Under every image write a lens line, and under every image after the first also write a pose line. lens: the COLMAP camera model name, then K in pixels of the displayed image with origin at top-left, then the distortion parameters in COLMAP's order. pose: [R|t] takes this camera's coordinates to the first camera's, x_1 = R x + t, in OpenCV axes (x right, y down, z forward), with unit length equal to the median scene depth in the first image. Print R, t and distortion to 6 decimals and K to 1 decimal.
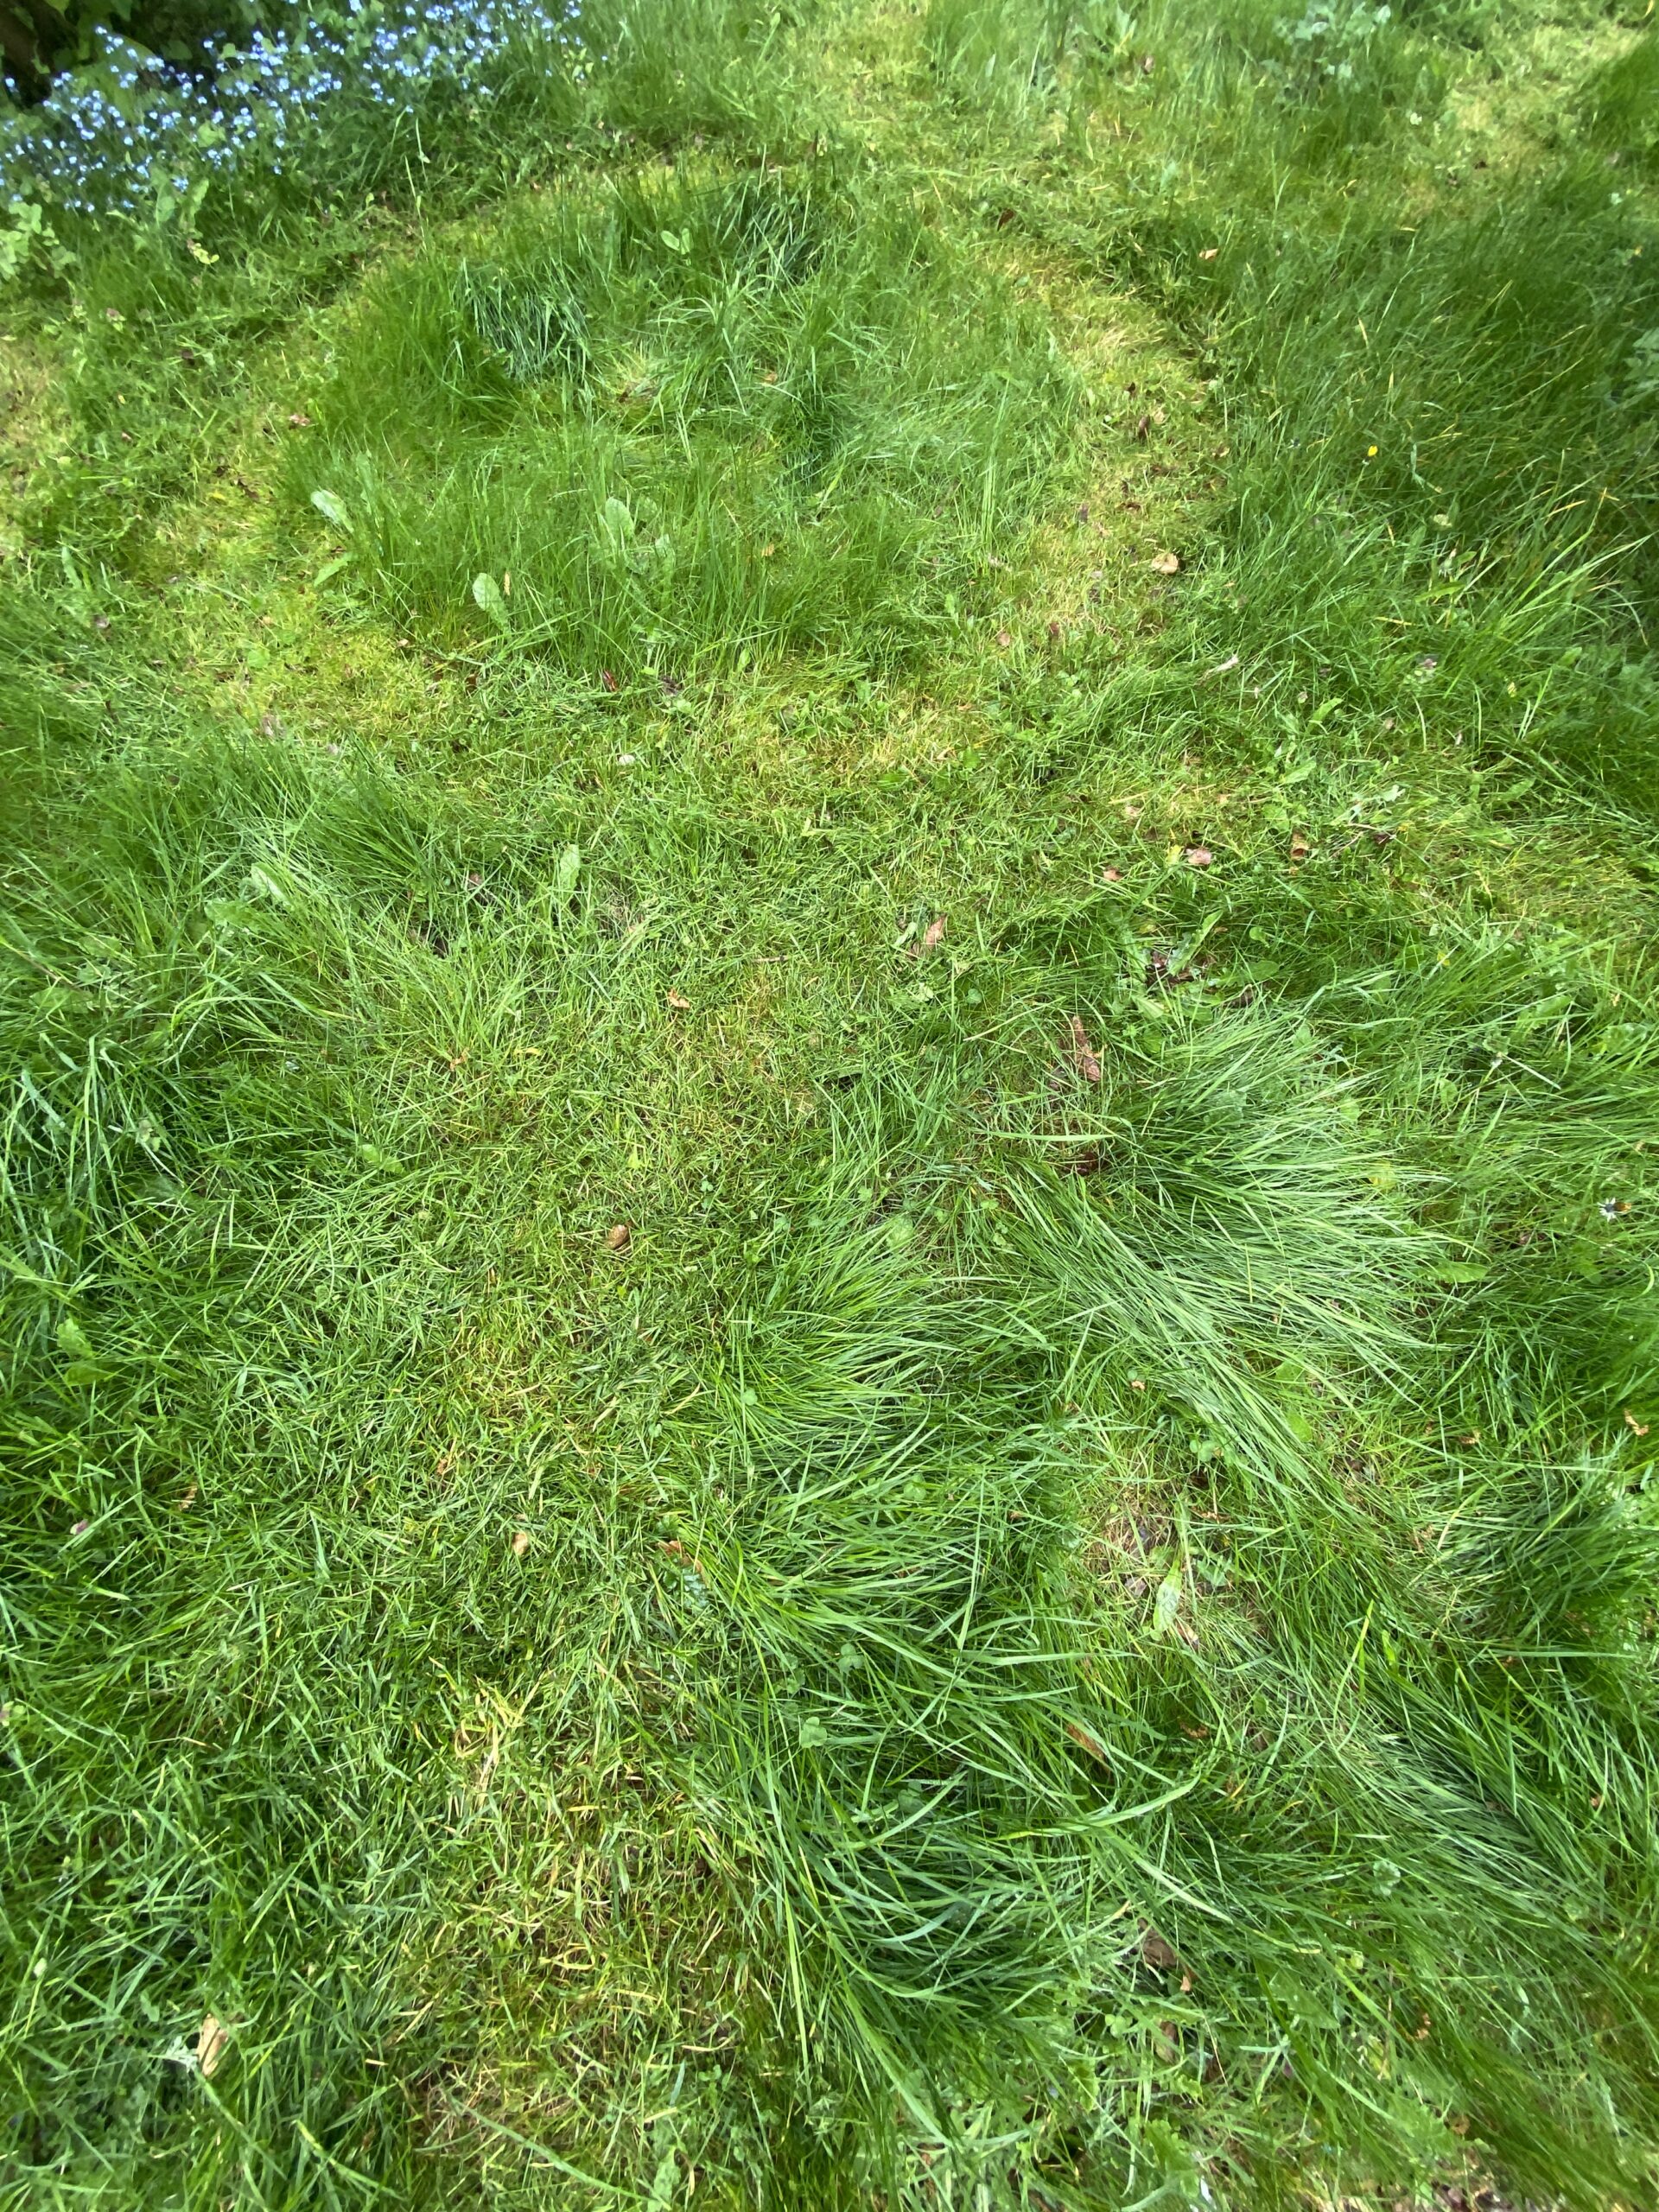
lens RADIAL K [[902.4, 0, 838.7], [0, 902.4, 1094.2], [0, 0, 1]] dist [0.010741, -0.015519]
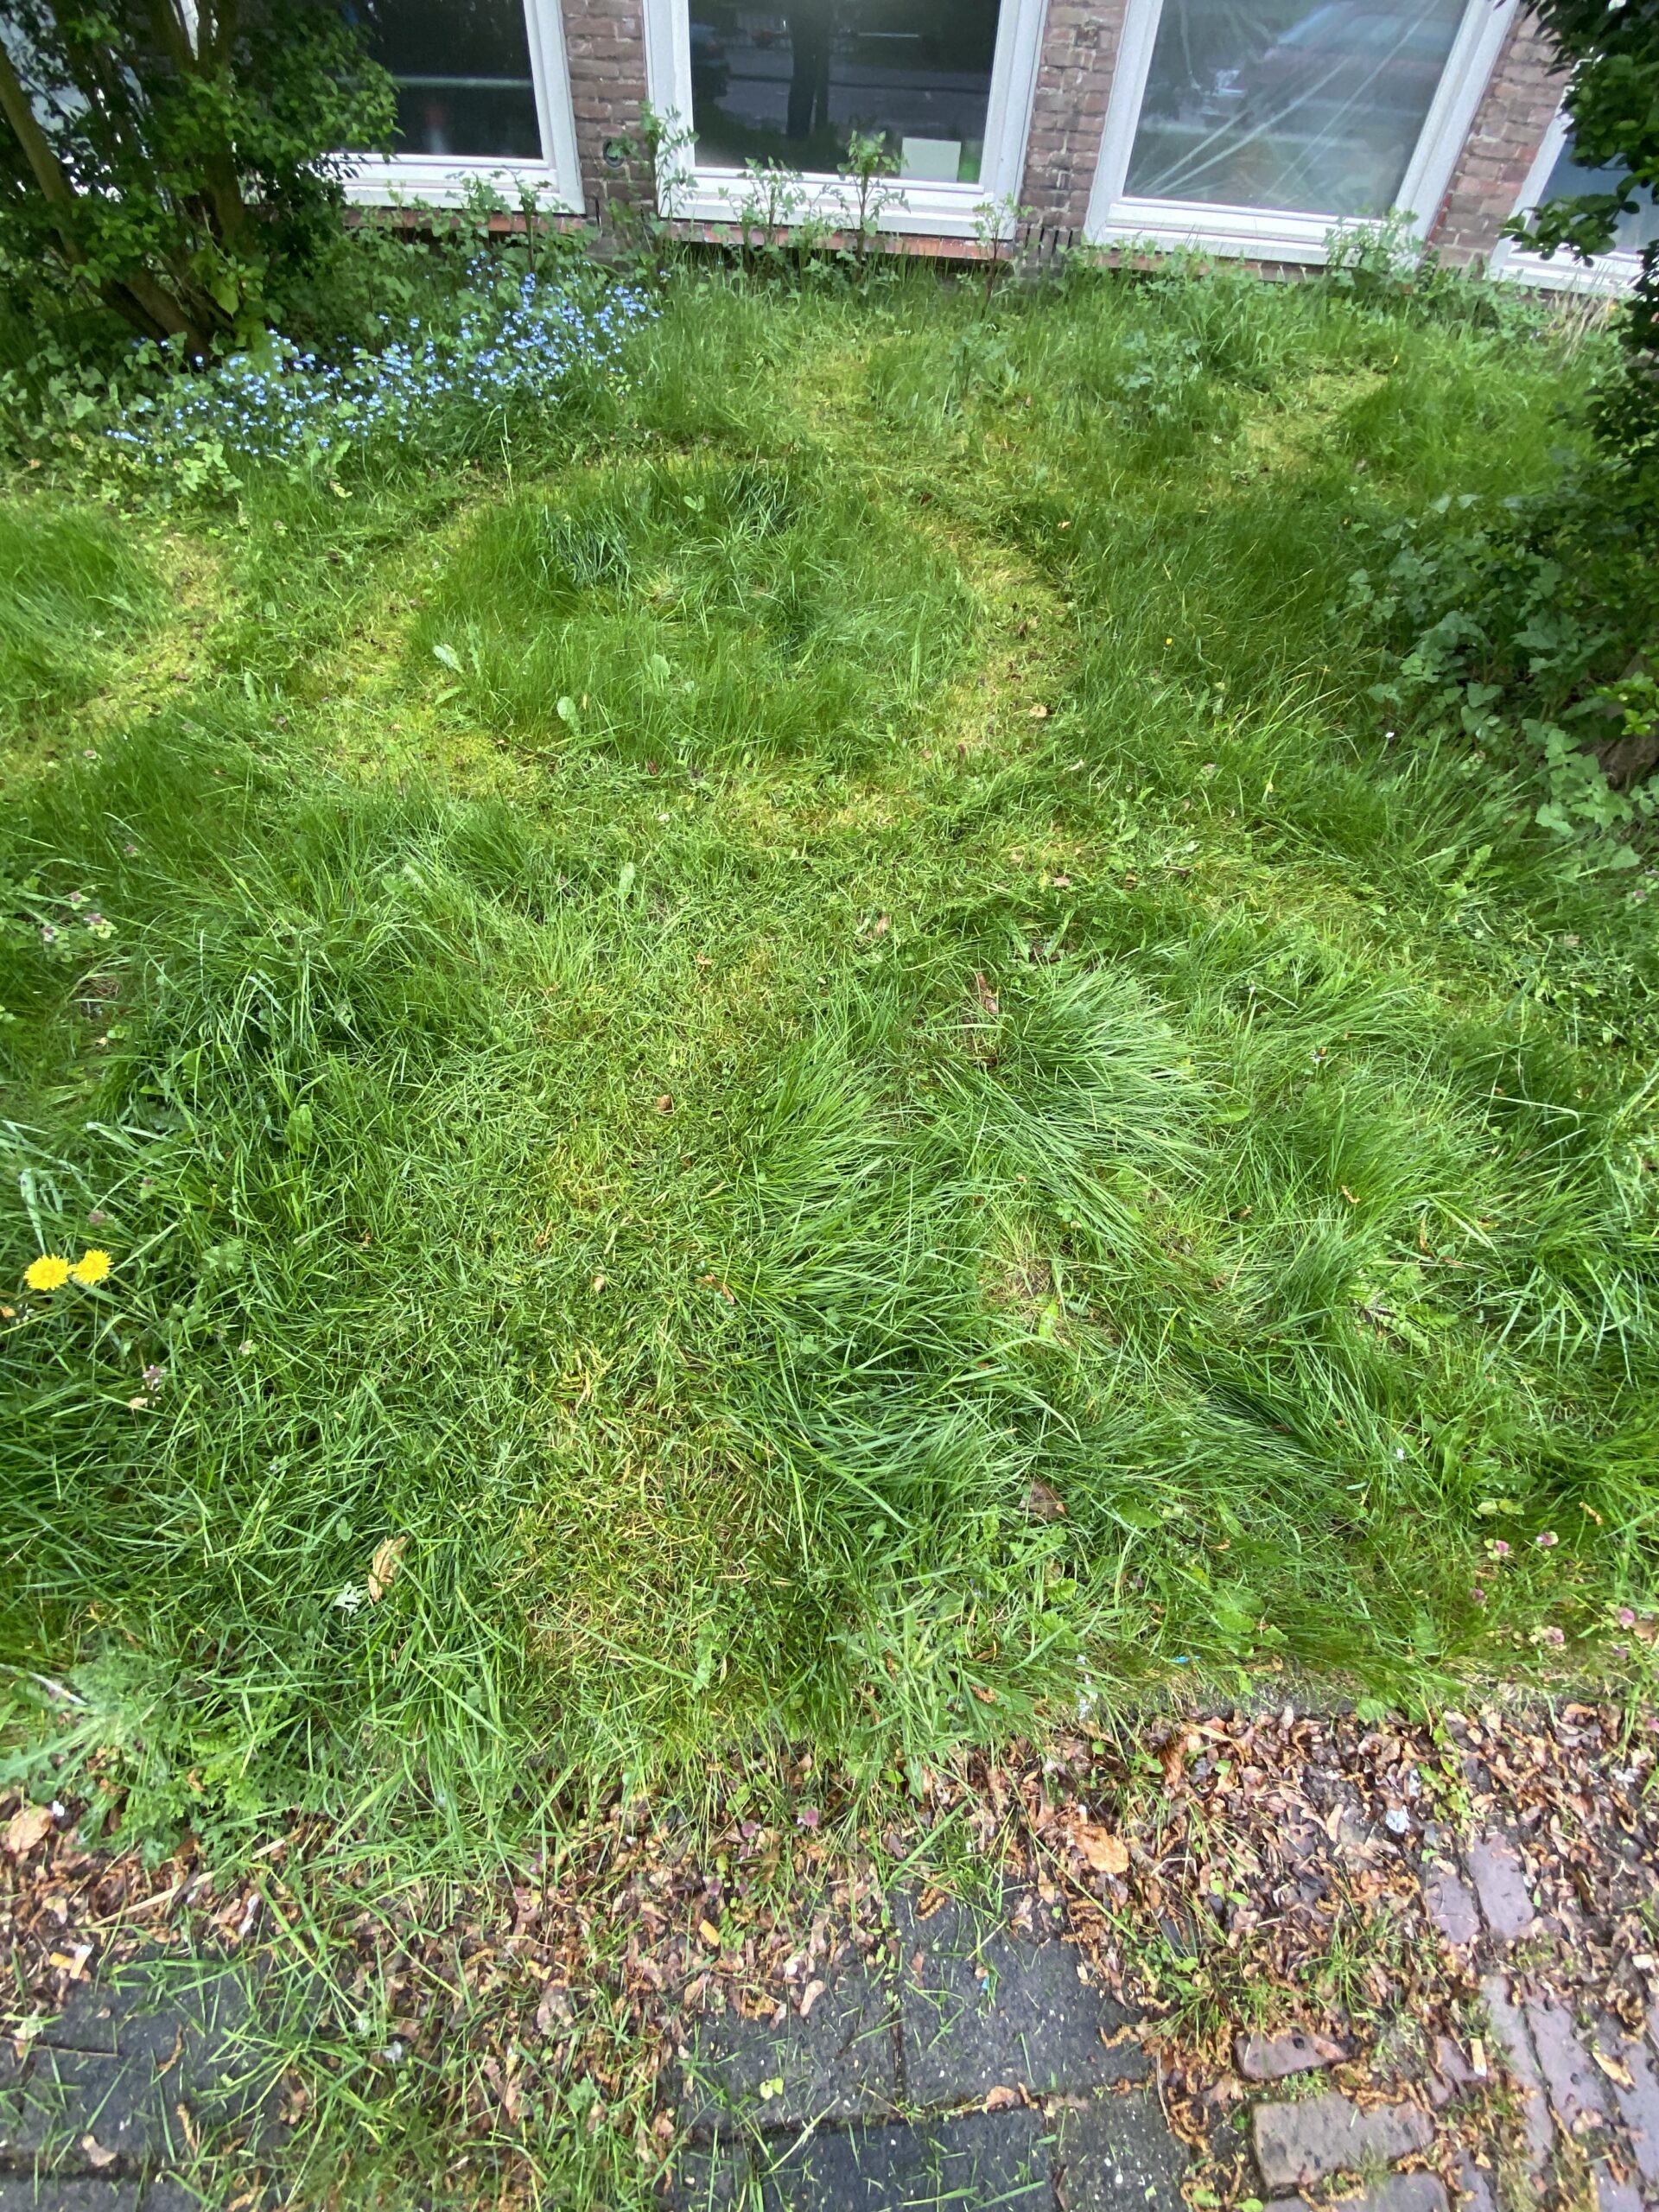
lens RADIAL K [[887.0, 0, 838.0], [0, 887.0, 1103.1], [0, 0, 1]] dist [0.023492, -0.021949]
pose [[0.998511, 0.005224, 0.054298, -0.032889], [0.004636, 0.983675, -0.179895, 0.296727], [-0.054352, 0.179879, 0.982186, -0.280370]]
